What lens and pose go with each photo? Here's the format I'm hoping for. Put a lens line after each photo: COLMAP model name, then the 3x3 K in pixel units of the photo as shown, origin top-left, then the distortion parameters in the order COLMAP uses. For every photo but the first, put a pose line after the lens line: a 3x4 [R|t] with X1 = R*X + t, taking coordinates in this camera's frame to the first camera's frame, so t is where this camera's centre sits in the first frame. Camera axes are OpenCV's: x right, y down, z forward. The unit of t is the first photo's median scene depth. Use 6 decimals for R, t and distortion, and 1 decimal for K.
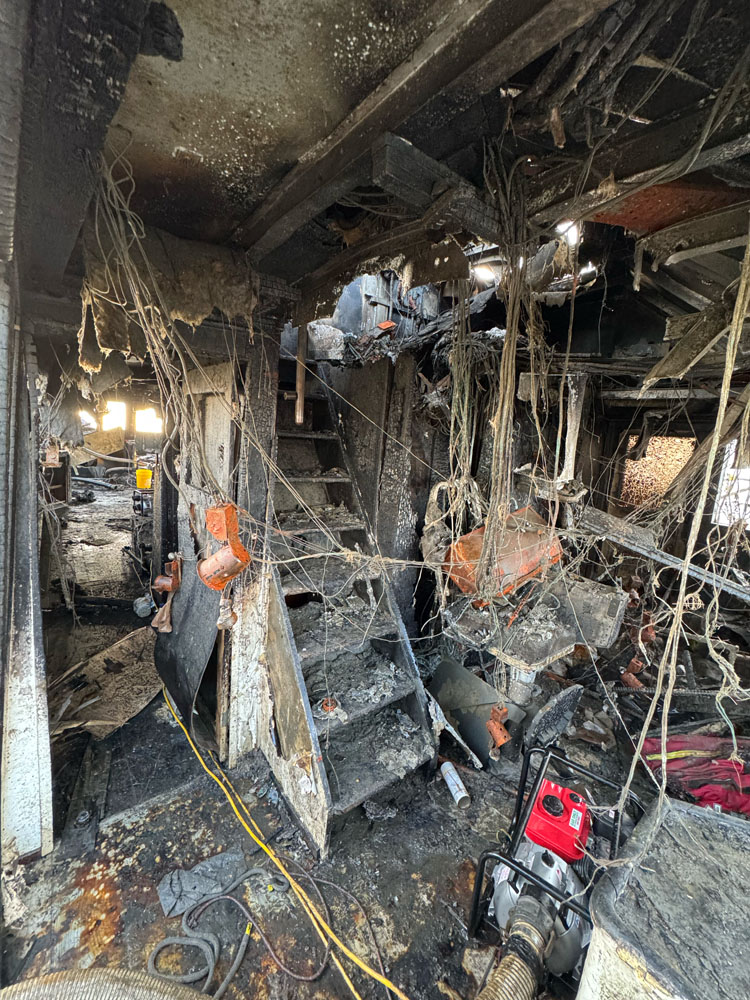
lens RADIAL K [[413.8, 0, 375.0], [0, 413.8, 500.0], [0, 0, 1]] dist [0.001700, 0.000052]
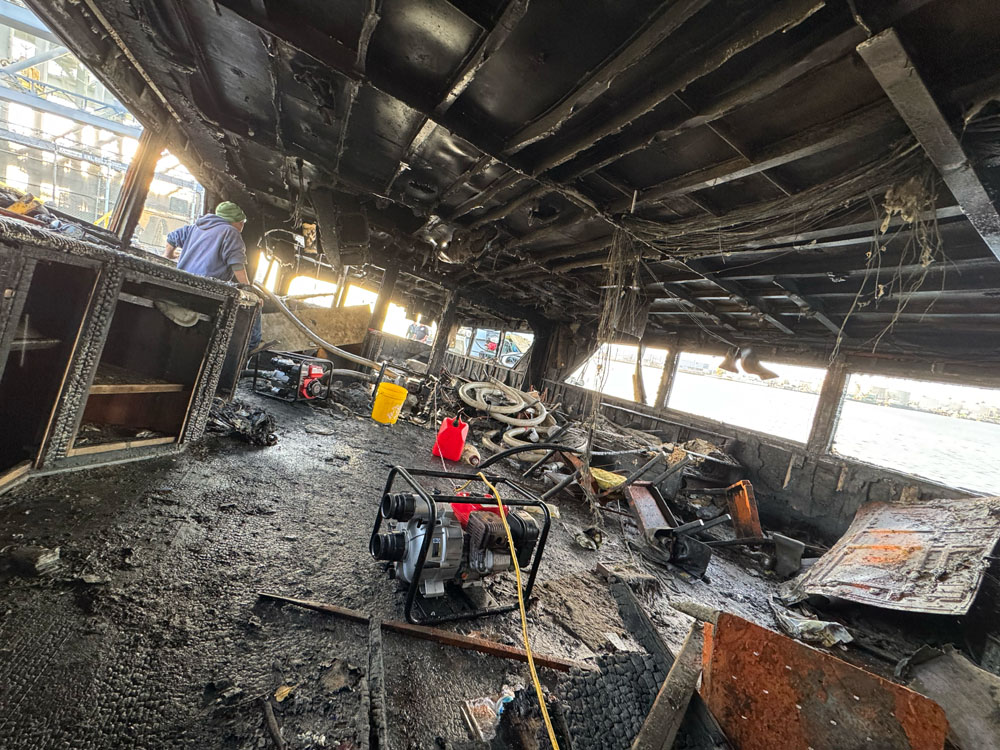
lens RADIAL K [[413.8, 0, 500.0], [0, 413.8, 375.0], [0, 0, 1]] dist [0.001700, 0.000052]
pose [[0.961037, 0.201020, -0.189732, -0.327562], [-0.231547, 0.960336, -0.155372, -0.034659], [0.150974, 0.193250, 0.969464, 0.512116]]
